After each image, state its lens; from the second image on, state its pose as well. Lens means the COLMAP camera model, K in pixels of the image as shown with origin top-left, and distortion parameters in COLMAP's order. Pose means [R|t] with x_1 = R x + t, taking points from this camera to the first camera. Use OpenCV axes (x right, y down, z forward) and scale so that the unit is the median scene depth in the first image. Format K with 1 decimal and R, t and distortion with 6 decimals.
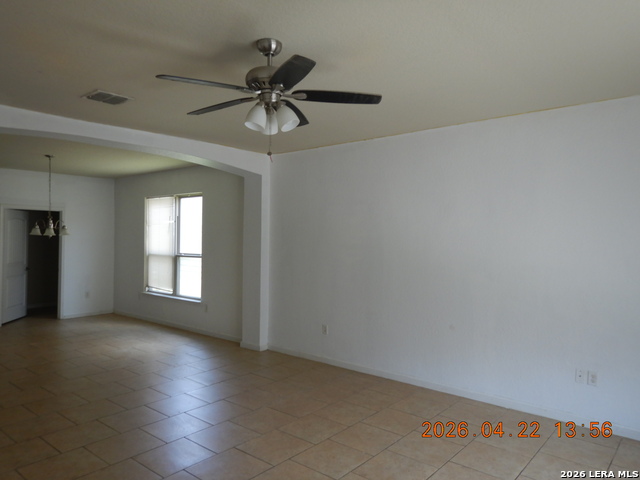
lens RADIAL K [[458.1, 0, 320.0], [0, 458.1, 240.0], [0, 0, 1]] dist [0.041727, -0.035281]
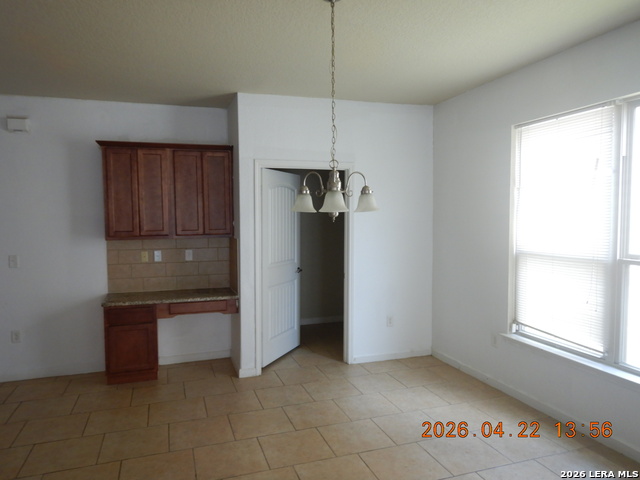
lens RADIAL K [[458.1, 0, 320.0], [0, 458.1, 240.0], [0, 0, 1]] dist [0.041727, -0.035281]
pose [[0.856321, 0.009132, -0.516364, -0.305788], [0.013152, 0.999134, 0.039481, -0.001541], [0.516277, -0.040600, 0.855459, 0.514170]]
